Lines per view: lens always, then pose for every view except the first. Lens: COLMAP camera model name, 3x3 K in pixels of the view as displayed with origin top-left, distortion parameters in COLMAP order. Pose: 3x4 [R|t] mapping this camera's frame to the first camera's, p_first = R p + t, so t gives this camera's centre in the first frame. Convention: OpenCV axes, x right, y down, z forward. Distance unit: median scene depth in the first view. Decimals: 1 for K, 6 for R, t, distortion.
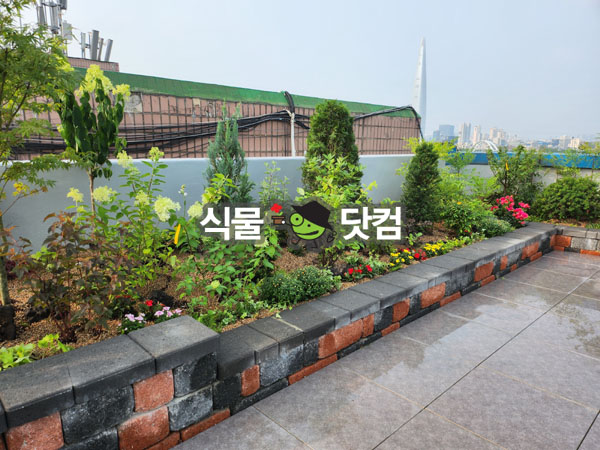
lens RADIAL K [[428.6, 0, 300.9], [0, 428.6, 226.5], [0, 0, 1]] dist [0.054678, -0.052564]
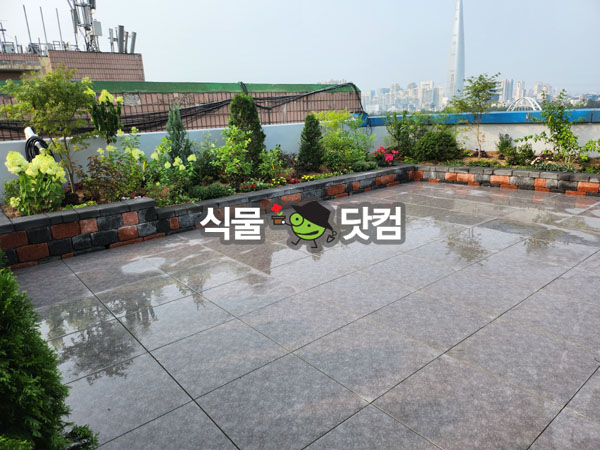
lens RADIAL K [[428.6, 0, 298.8], [0, 428.6, 222.9], [0, 0, 1]] dist [0.054678, -0.052564]
pose [[0.995305, -0.036252, -0.089747, 0.342184], [0.041479, 0.997508, 0.057080, 0.106757], [0.087454, -0.060534, 0.994328, -0.573240]]
